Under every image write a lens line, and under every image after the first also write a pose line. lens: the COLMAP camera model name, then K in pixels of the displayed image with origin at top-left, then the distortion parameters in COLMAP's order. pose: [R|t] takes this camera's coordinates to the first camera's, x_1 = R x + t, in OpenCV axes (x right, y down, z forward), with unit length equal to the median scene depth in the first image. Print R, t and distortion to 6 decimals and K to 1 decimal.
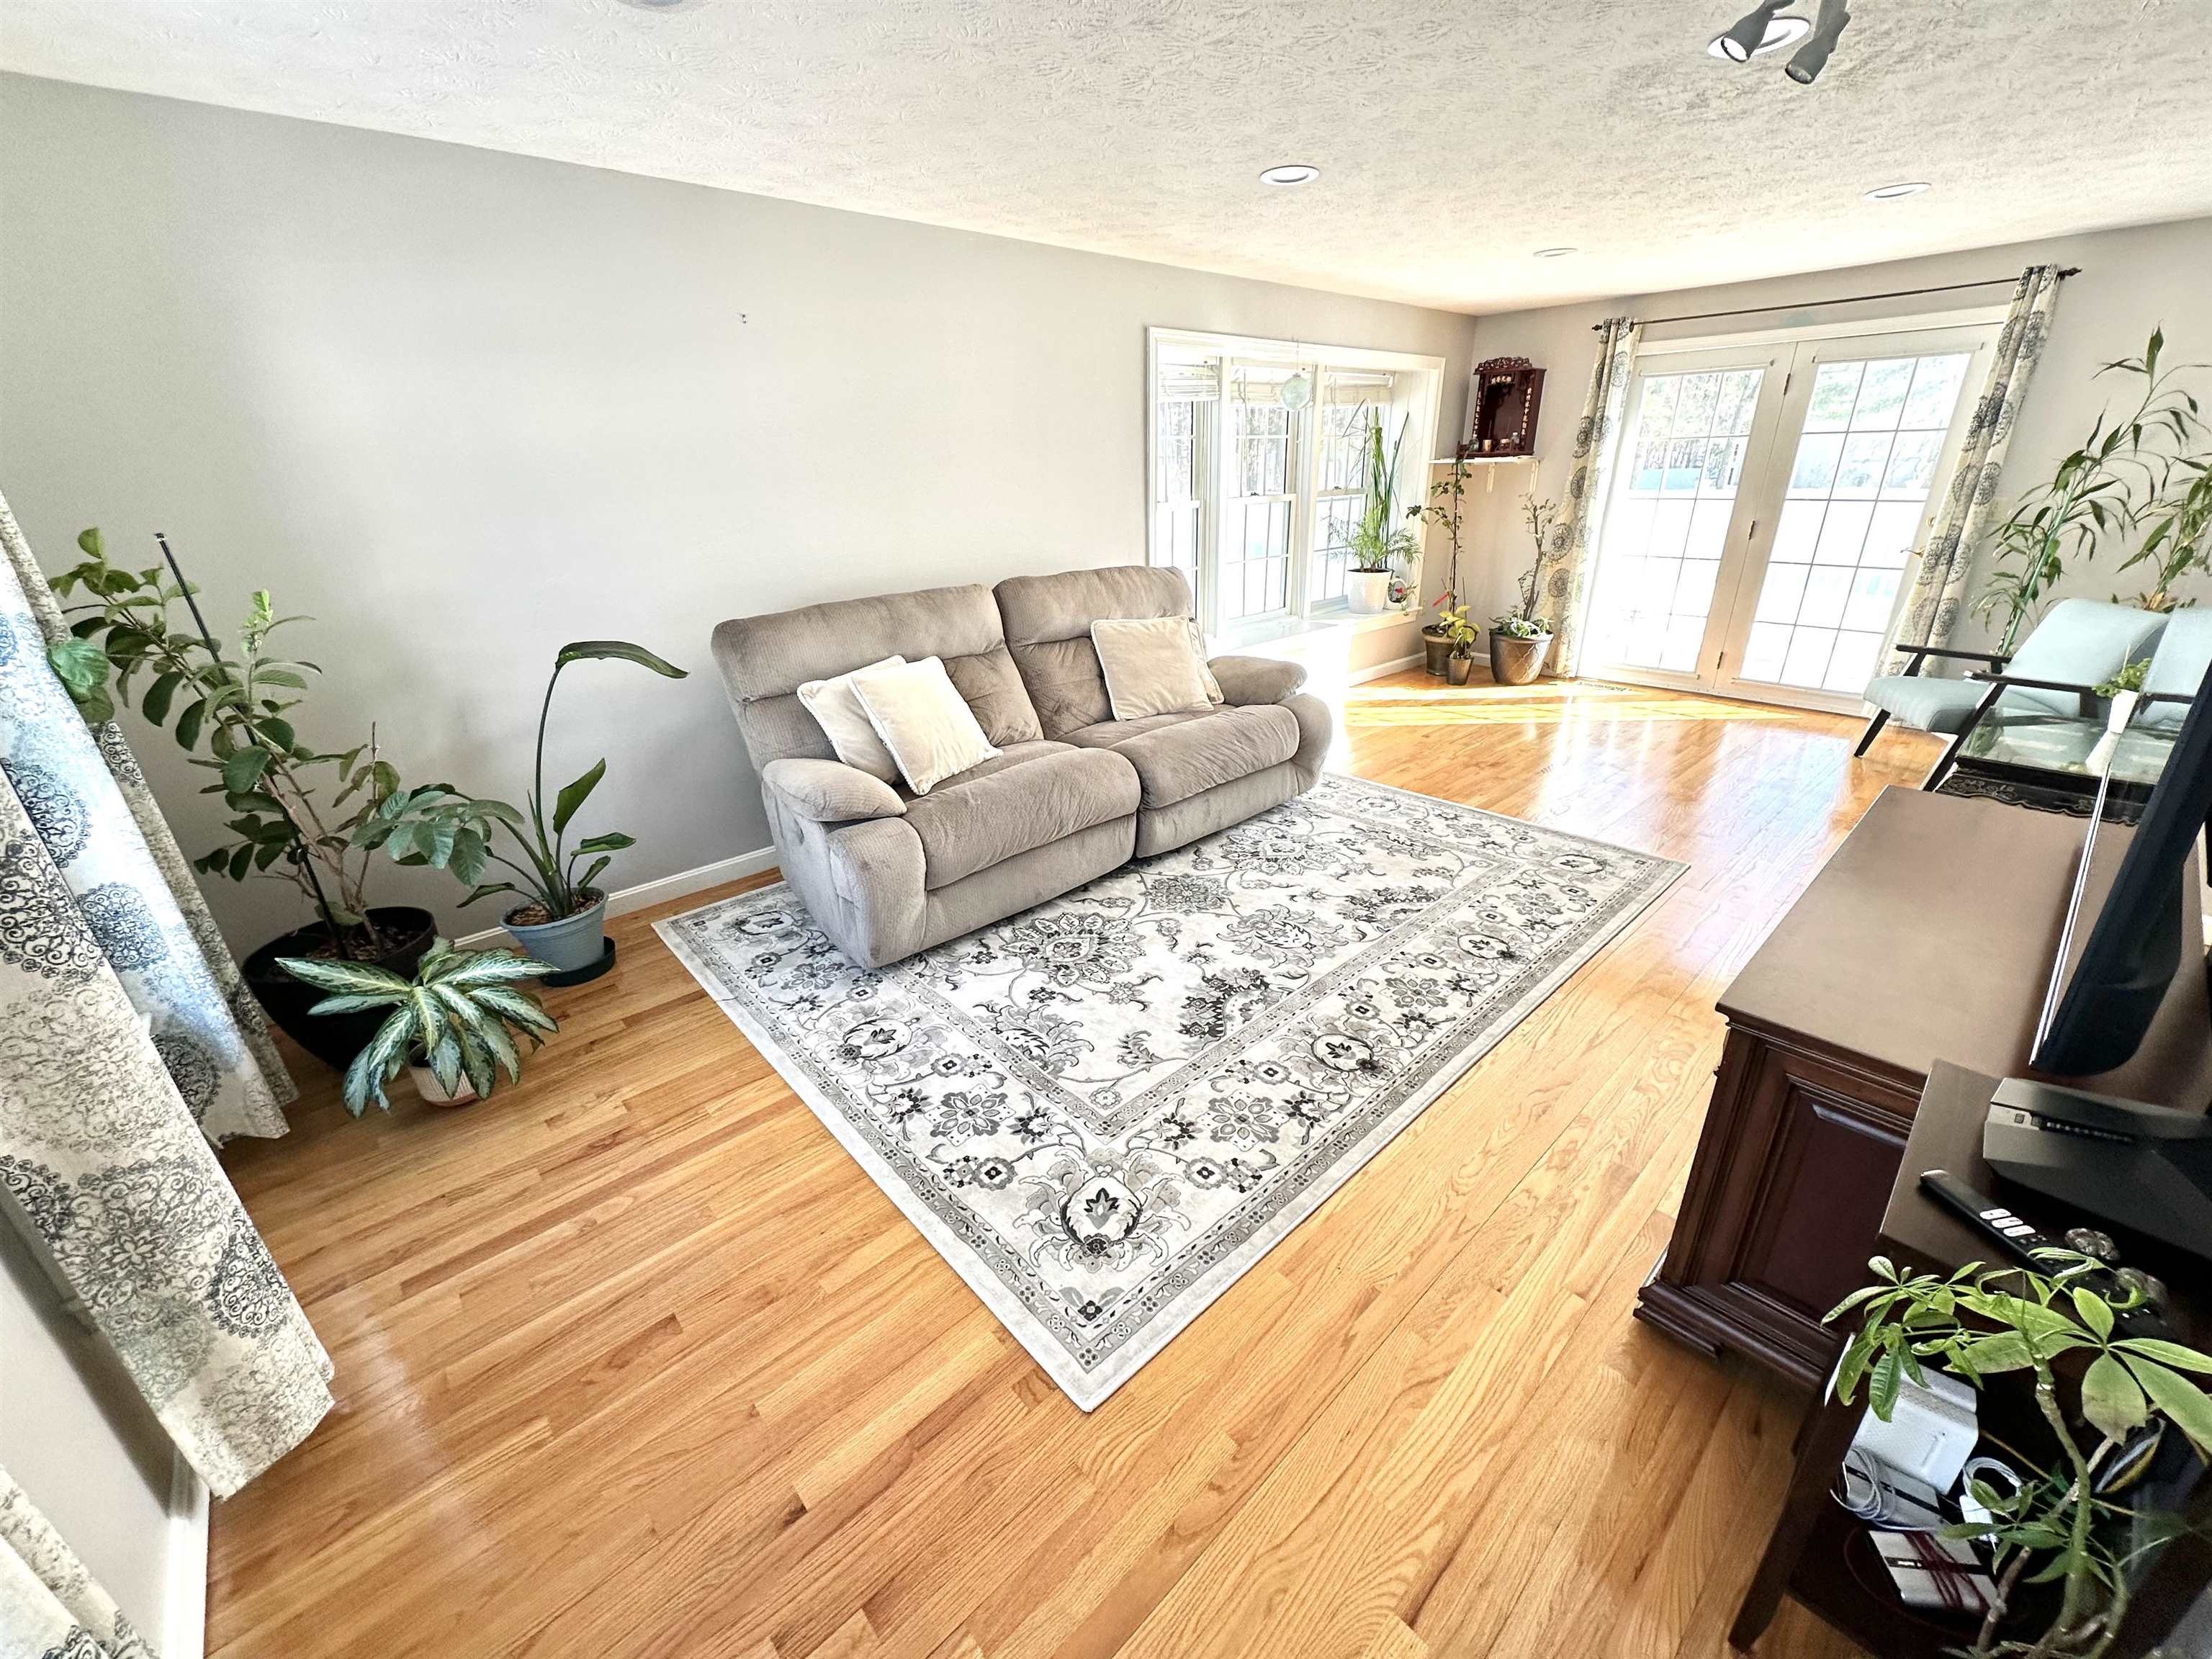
lens RADIAL K [[881.6, 0, 1106.0], [0, 881.6, 829.5], [0, 0, 1]] dist [-0.000792, 0.000402]
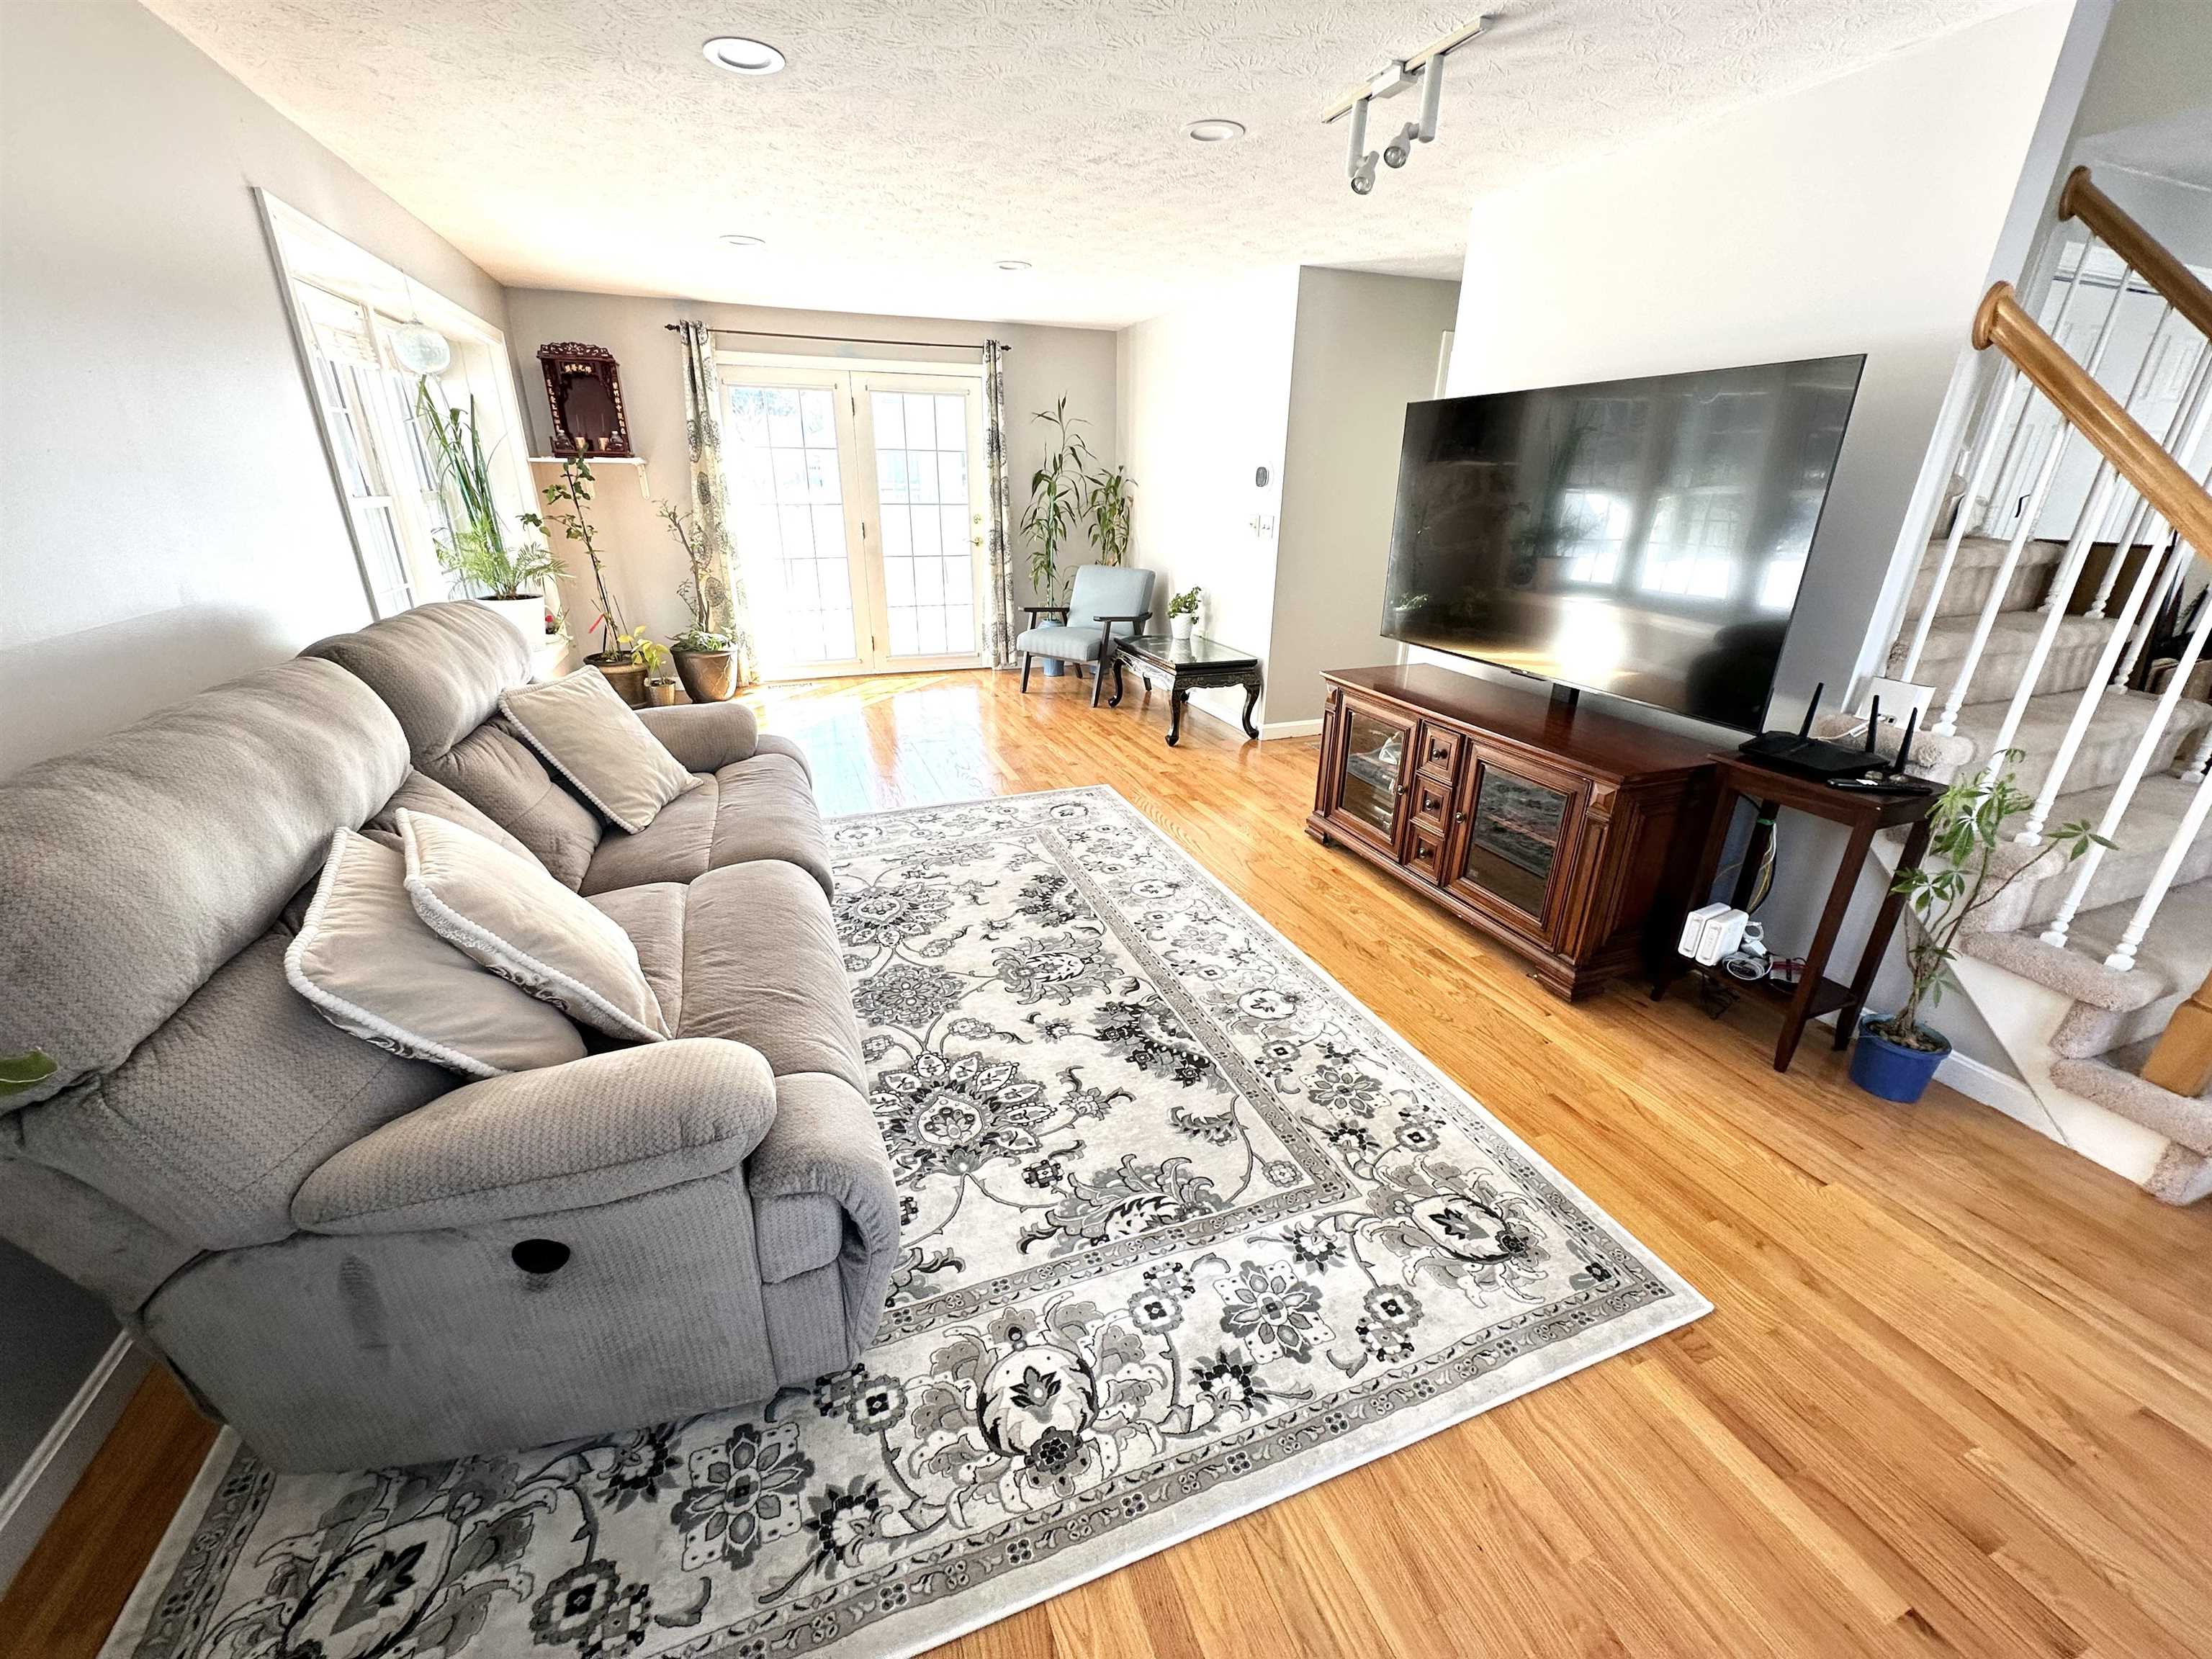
lens RADIAL K [[881.6, 0, 1106.0], [0, 881.6, 829.5], [0, 0, 1]] dist [-0.000792, 0.000402]
pose [[0.361240, -0.318073, 0.876547, -0.436985], [0.336701, 0.921097, 0.195479, -0.140088], [-0.869562, 0.224520, 0.439833, 0.435169]]
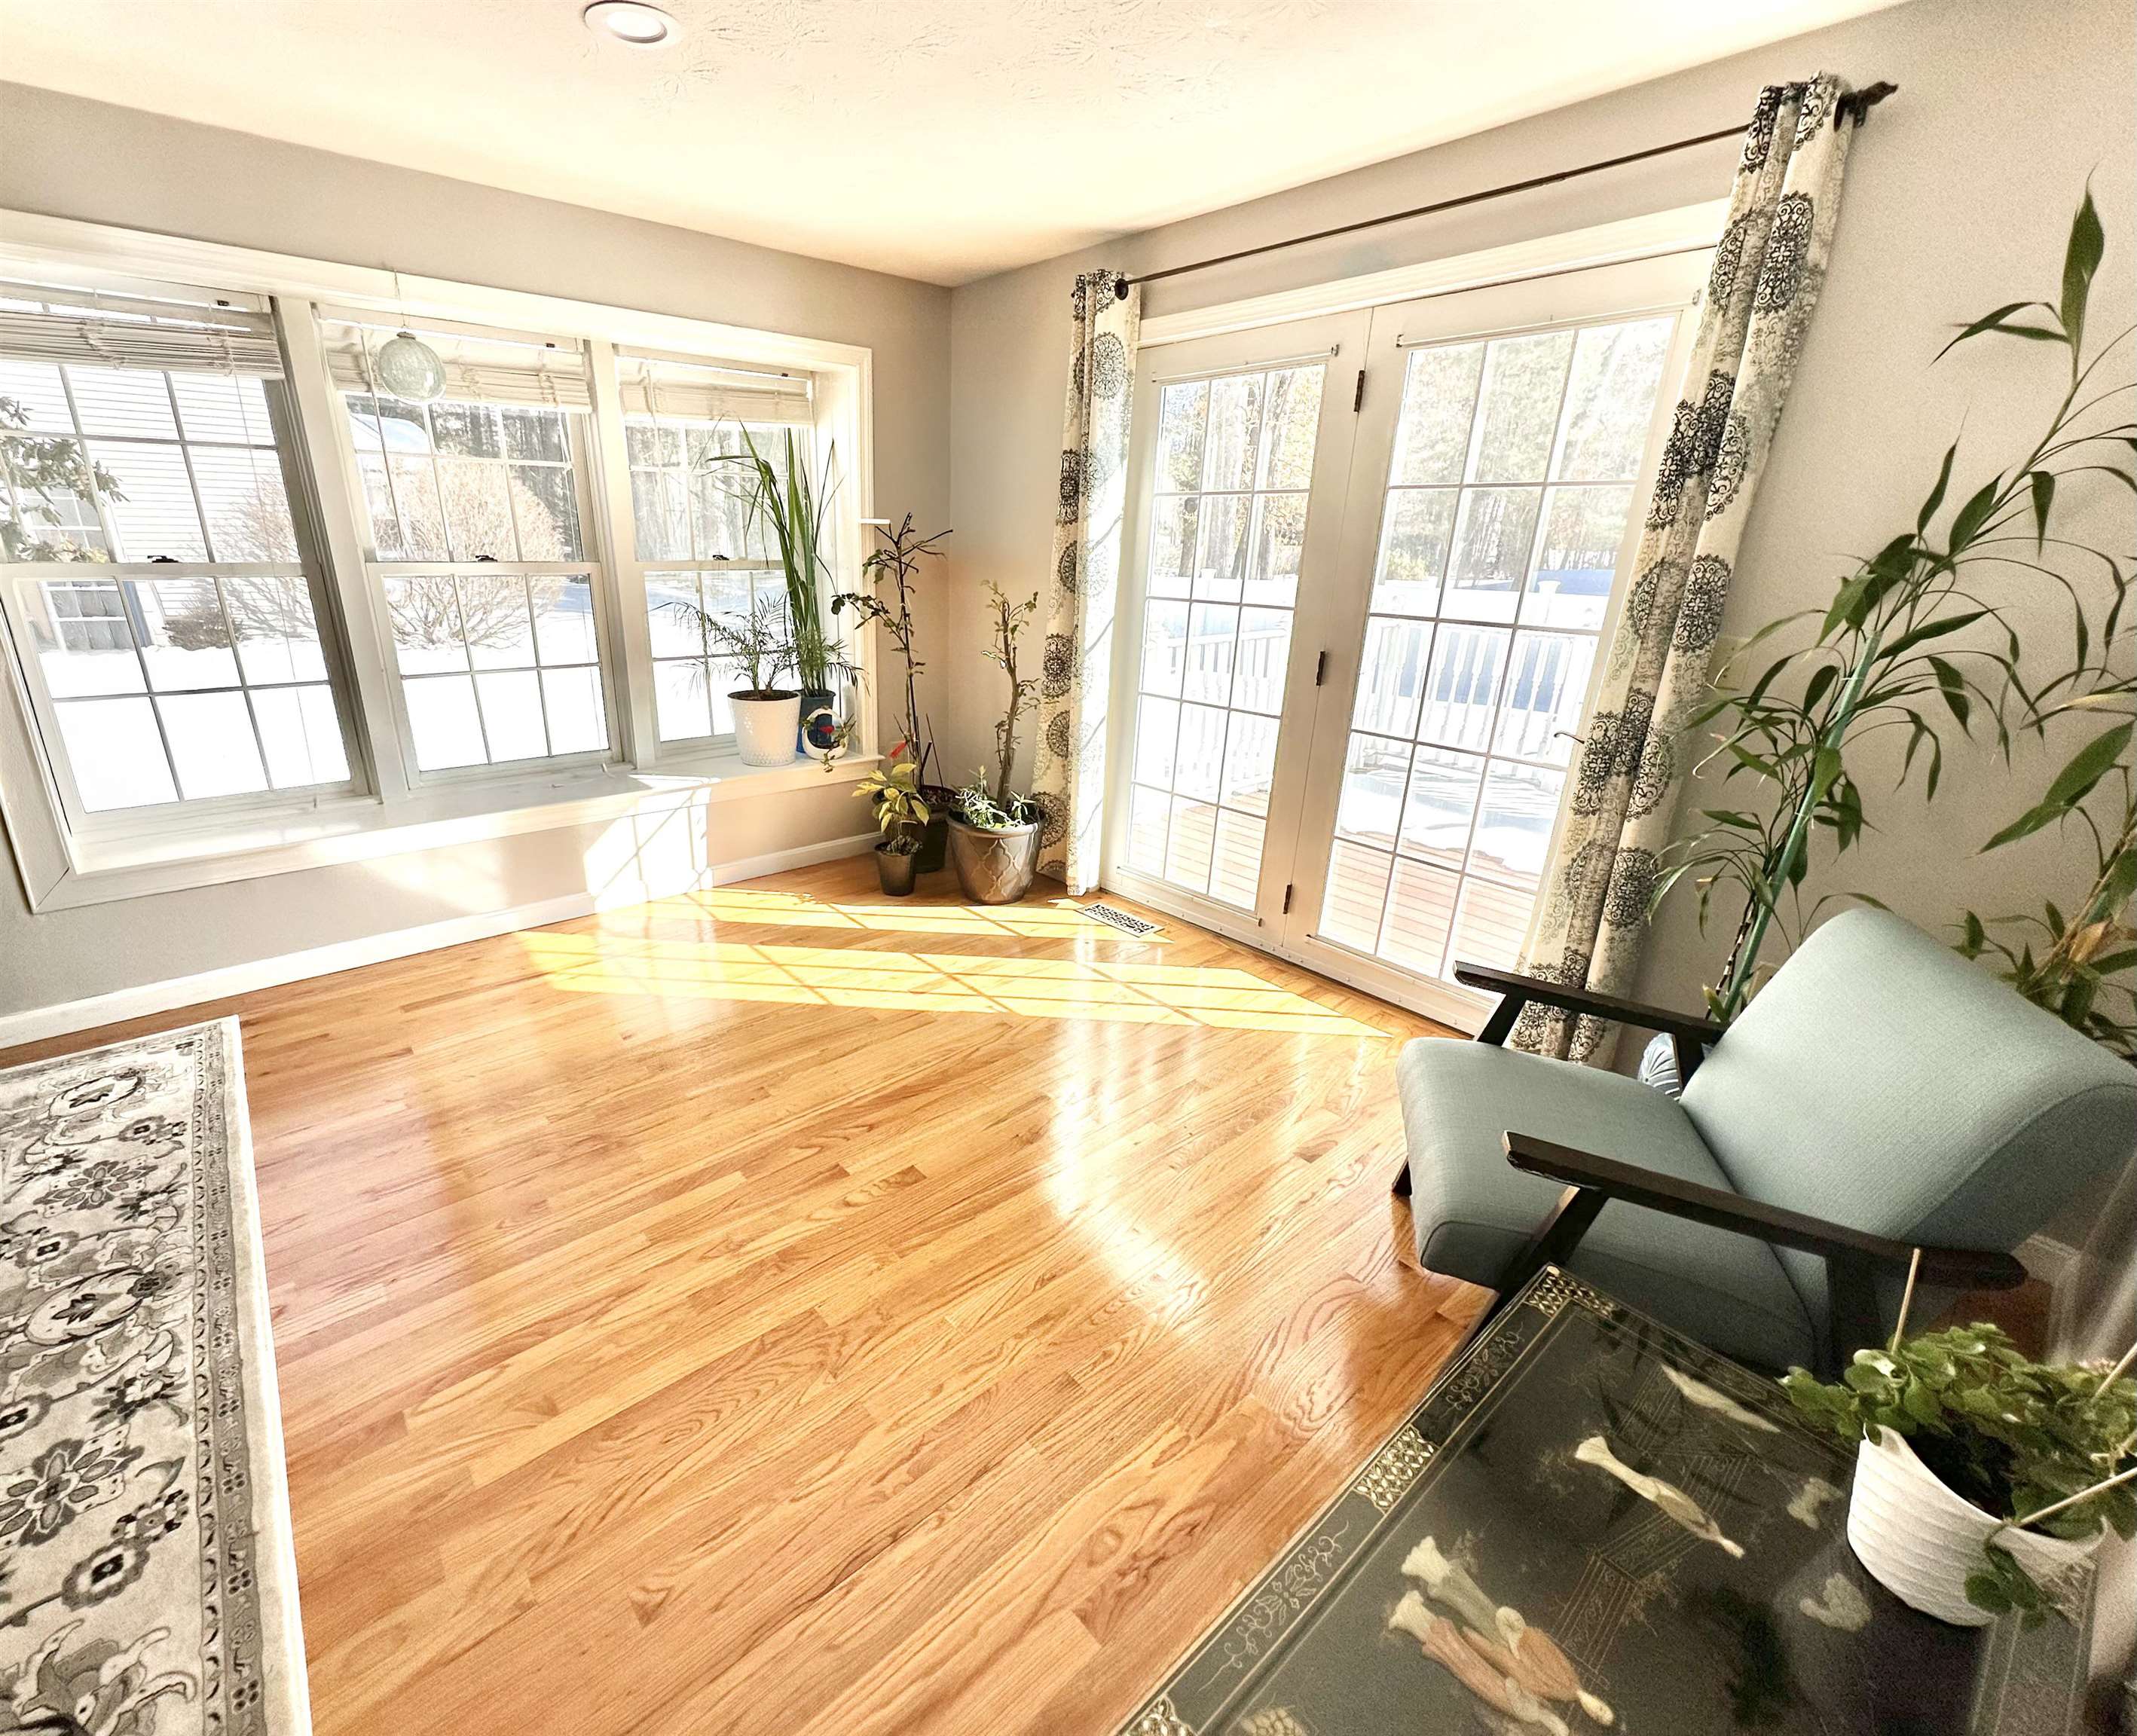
lens RADIAL K [[932.1, 0, 978.0], [0, 932.1, 870.0], [0, 0, 1]] dist [-0.010634, 0.004687]
pose [[0.997448, 0.060114, -0.038525, 0.815788], [-0.061916, 0.996954, -0.047429, -0.264964], [0.035556, 0.049693, 0.998131, 0.654331]]
